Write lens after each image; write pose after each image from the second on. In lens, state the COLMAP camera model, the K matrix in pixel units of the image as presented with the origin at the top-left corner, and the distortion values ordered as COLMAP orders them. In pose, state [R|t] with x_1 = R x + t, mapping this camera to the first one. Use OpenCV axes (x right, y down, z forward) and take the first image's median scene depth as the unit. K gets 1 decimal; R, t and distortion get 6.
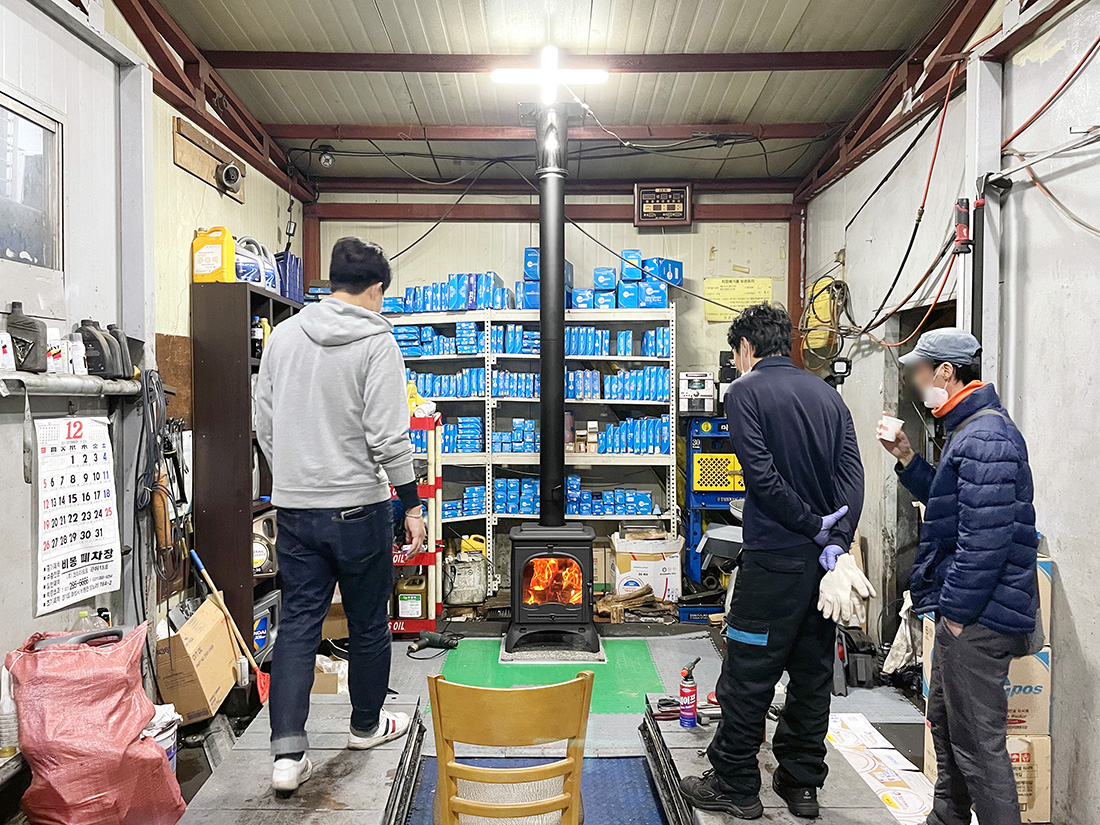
lens RADIAL K [[1013.3, 0, 551.0], [0, 1013.3, 305.8], [0, 0, 1]] dist [0.079823, -0.000932]
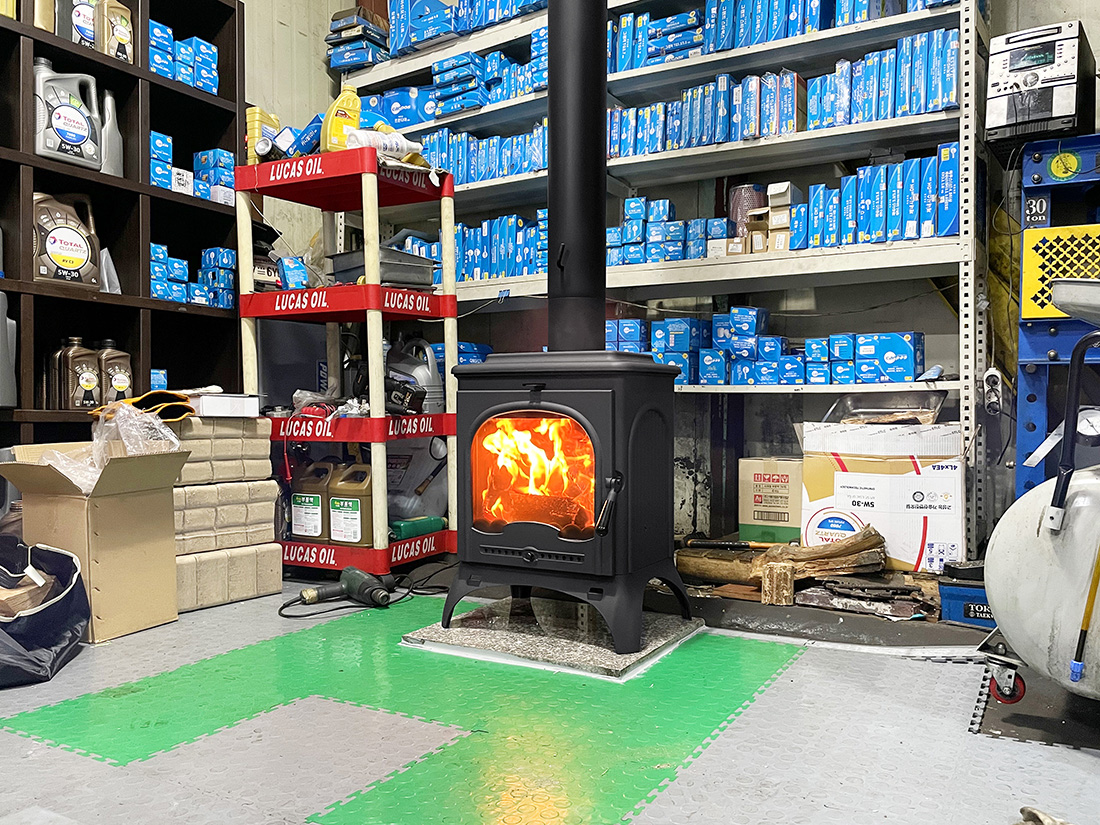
lens RADIAL K [[927.3, 0, 551.8], [0, 927.3, 402.5], [0, 0, 1]] dist [0.092491, -0.132569]
pose [[0.862519, 0.001091, -0.506023, 0.167713], [0.028993, 0.998248, 0.051571, 0.189080], [0.505193, -0.059152, 0.860977, 0.577550]]
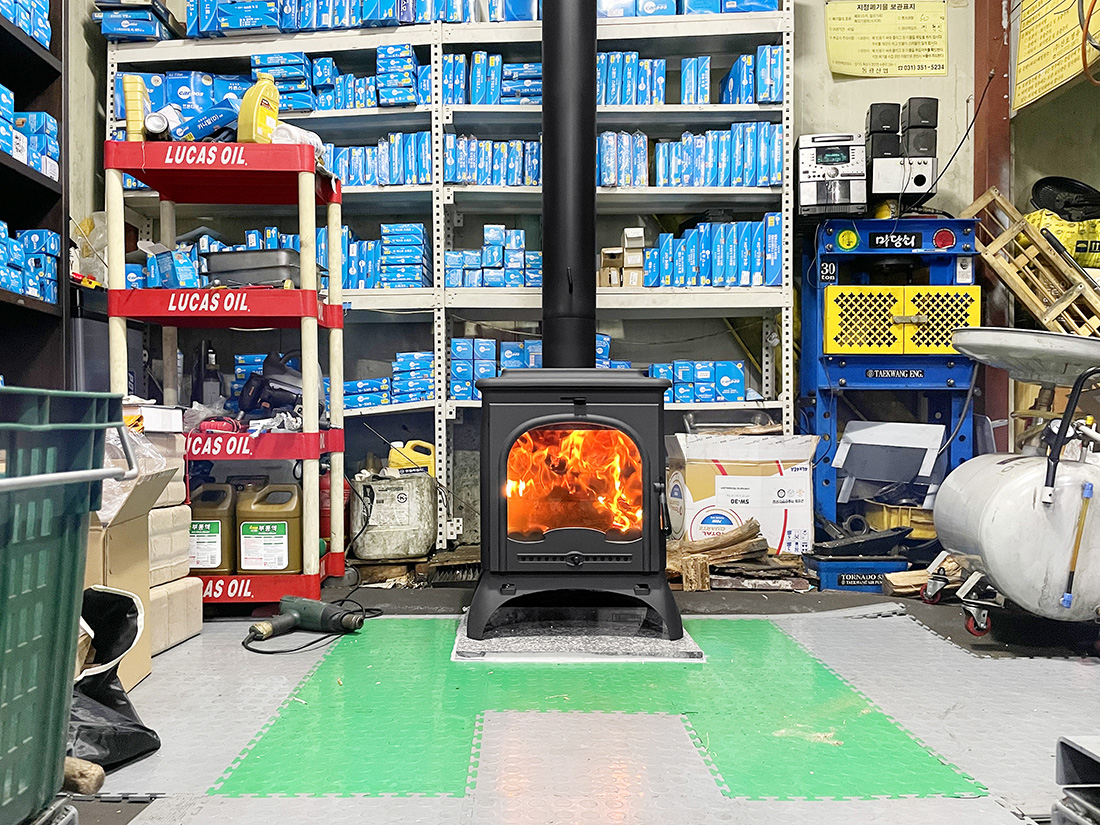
lens RADIAL K [[939.4, 0, 513.5], [0, 939.4, 391.8], [0, 0, 1]] dist [0.100765, -0.153448]
pose [[0.999976, 0.000871, -0.006854, -0.018717], [-0.000709, 0.999723, 0.023521, 0.188747], [0.006873, -0.023515, 0.999700, 0.504592]]
